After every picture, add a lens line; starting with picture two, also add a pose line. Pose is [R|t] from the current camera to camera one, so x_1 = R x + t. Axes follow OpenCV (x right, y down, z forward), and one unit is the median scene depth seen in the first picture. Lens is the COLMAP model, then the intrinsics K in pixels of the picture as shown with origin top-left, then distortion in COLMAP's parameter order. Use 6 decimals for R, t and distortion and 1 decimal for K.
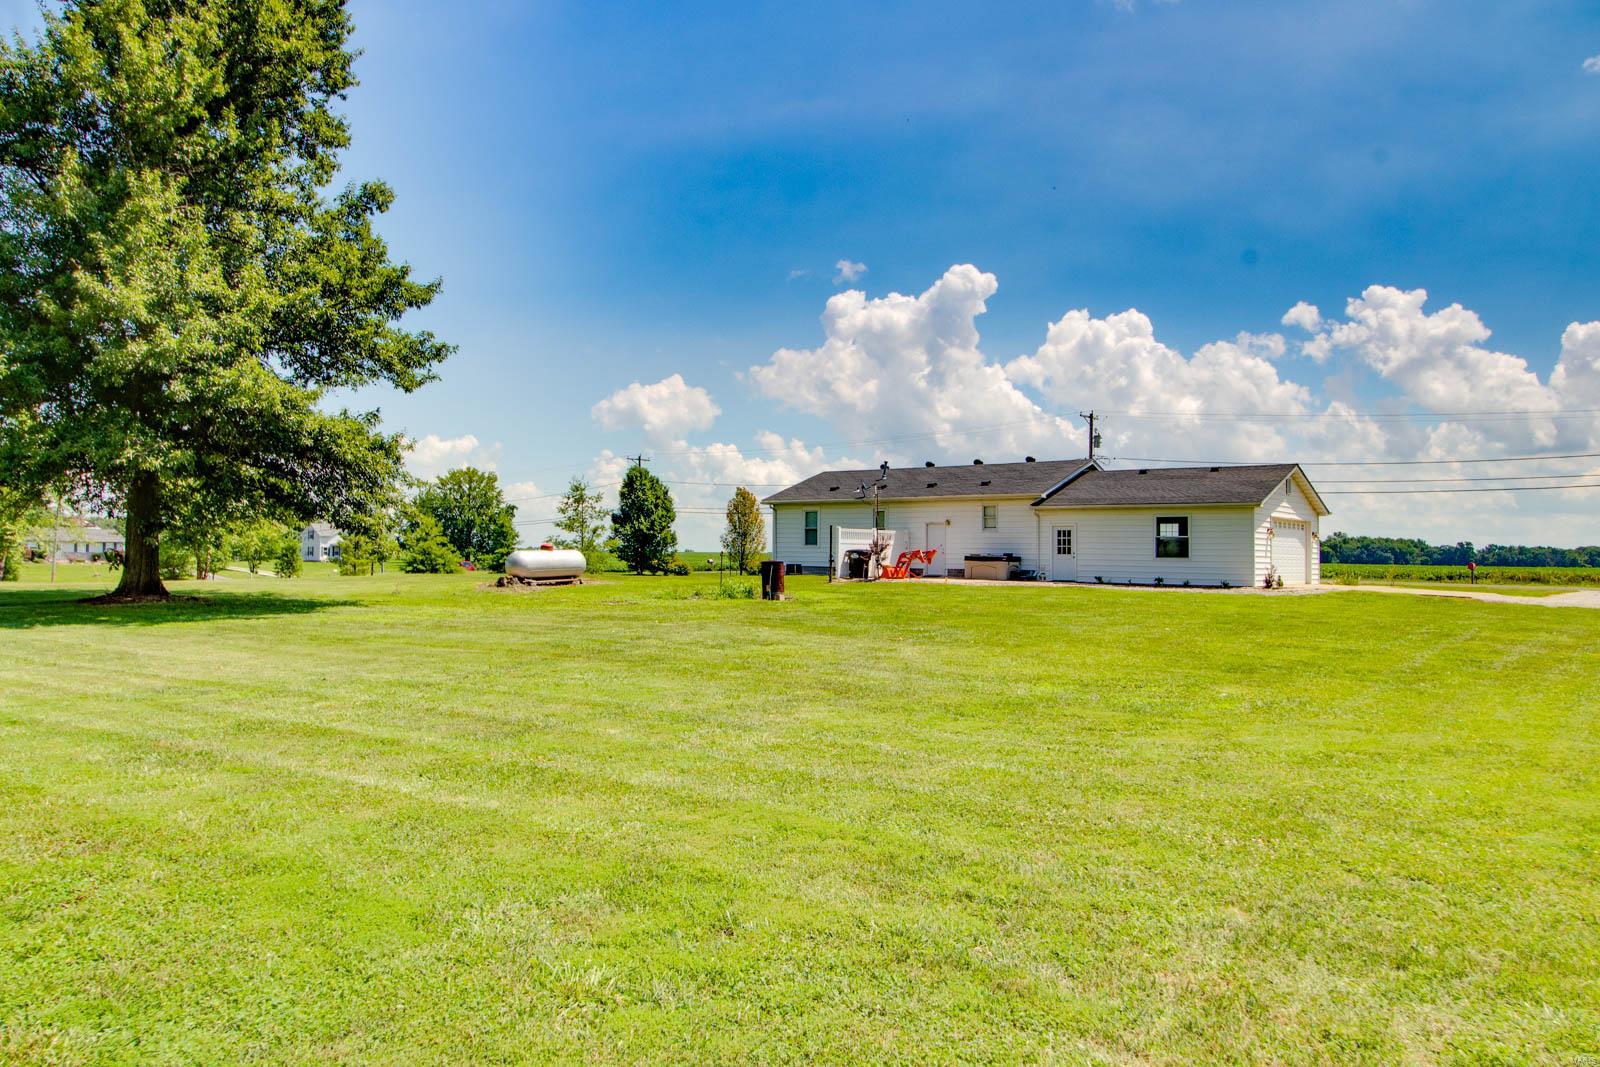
lens RADIAL K [[1196.3, 0, 797.9], [0, 1196.3, 506.0], [0, 0, 1]] dist [0.043043, 0.000049]
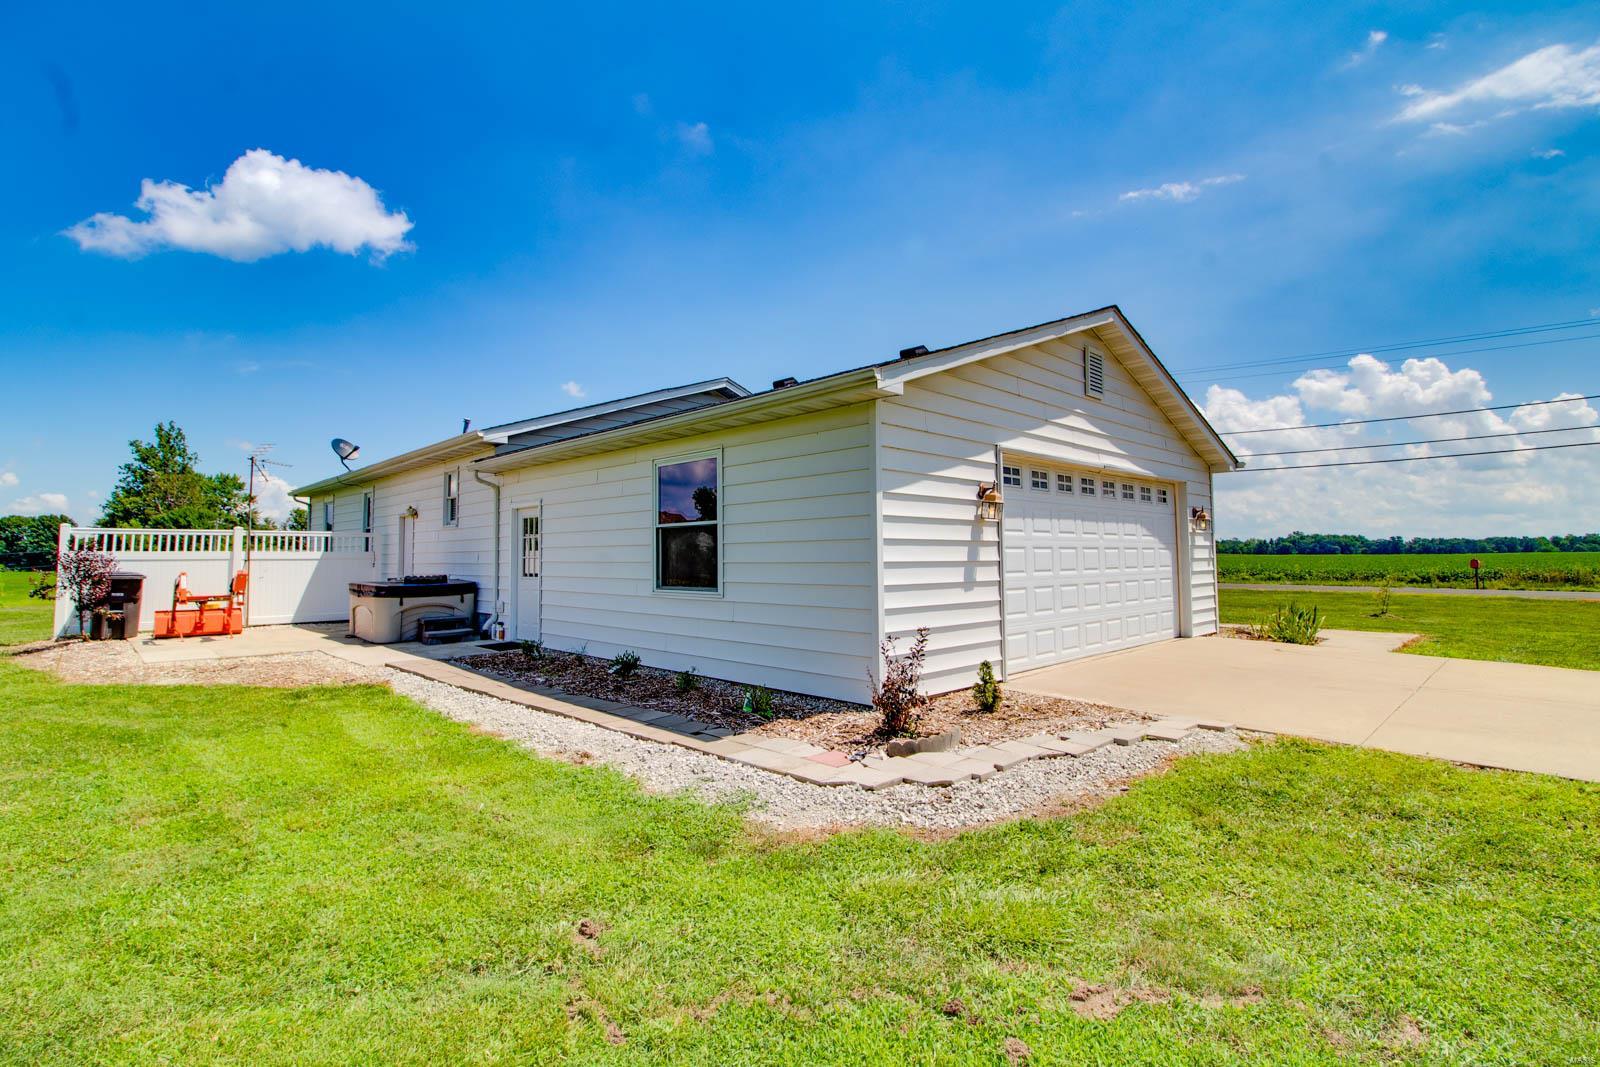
lens RADIAL K [[746.3, 0, 800.5], [0, 746.3, 514.0], [0, 0, 1]] dist [-0.000326, -0.015128]
pose [[0.985681, -0.027528, -0.166361, 0.206953], [0.025020, 0.999540, -0.017153, 0.014977], [0.166757, 0.012745, 0.985916, 0.446476]]
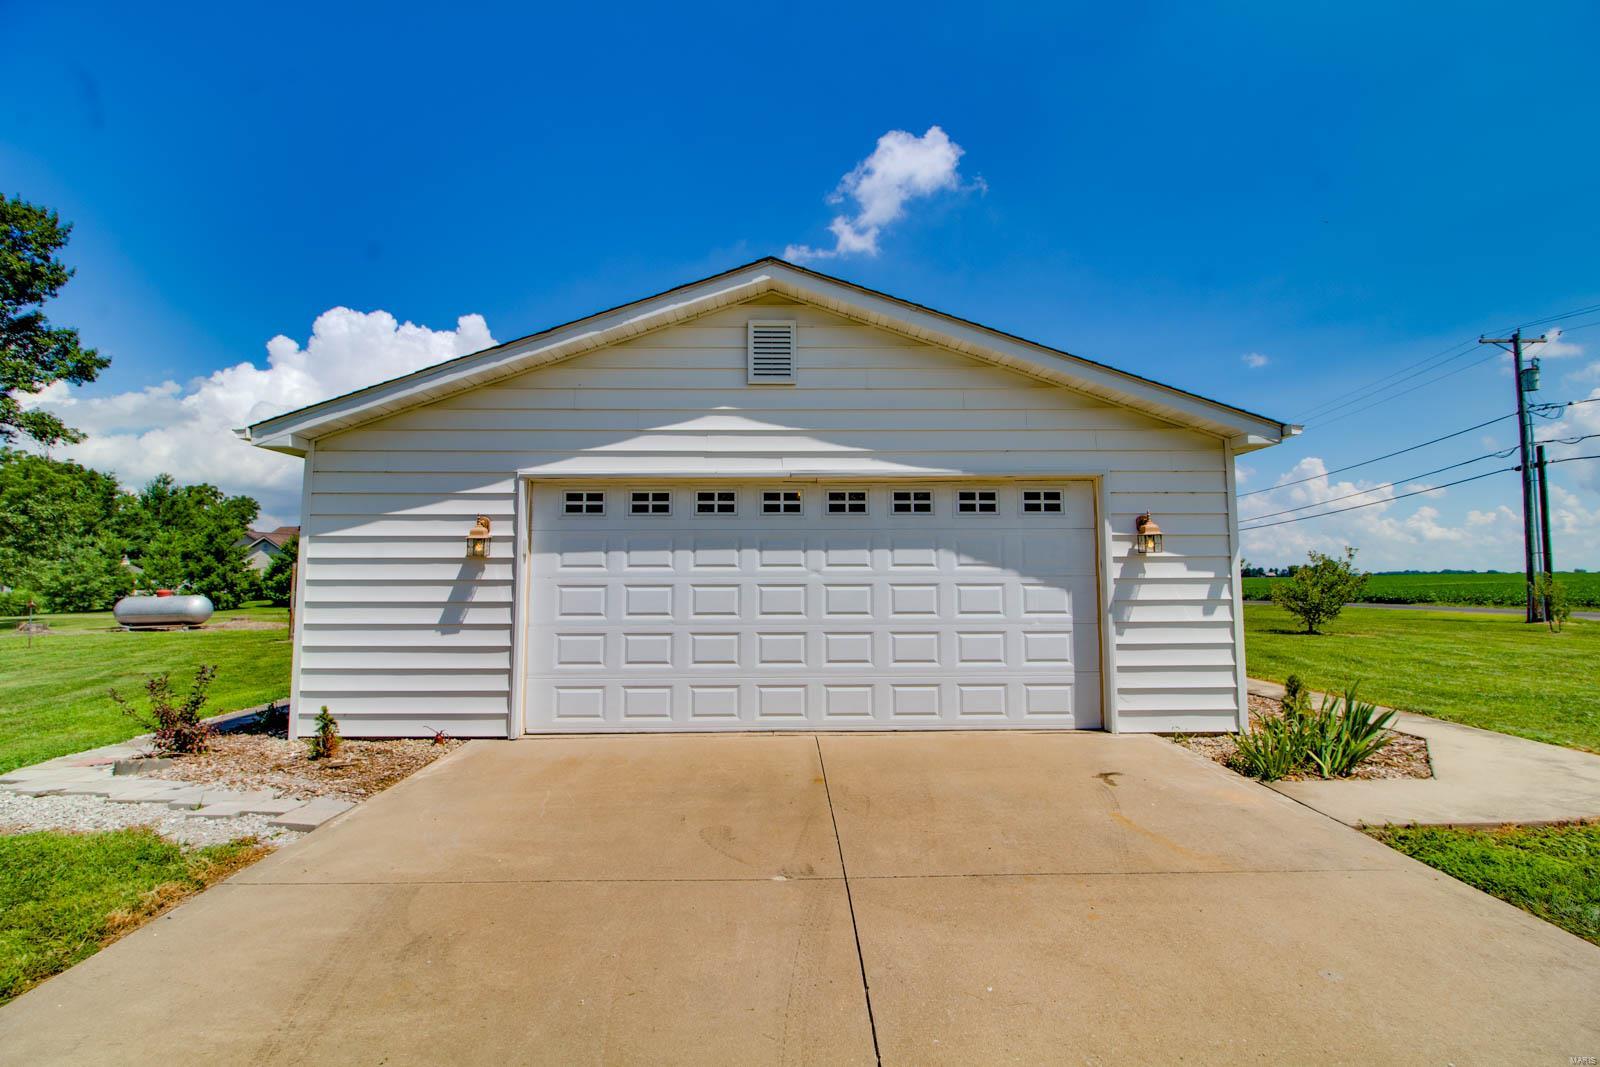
lens RADIAL K [[753.2, 0, 801.7], [0, 753.2, 514.7], [0, 0, 1]] dist [-0.000452, -0.014933]
pose [[0.602944, -0.087366, -0.792985, 0.313355], [0.044801, 0.996125, -0.075682, 0.018285], [0.796525, 0.010106, 0.604522, 0.525197]]
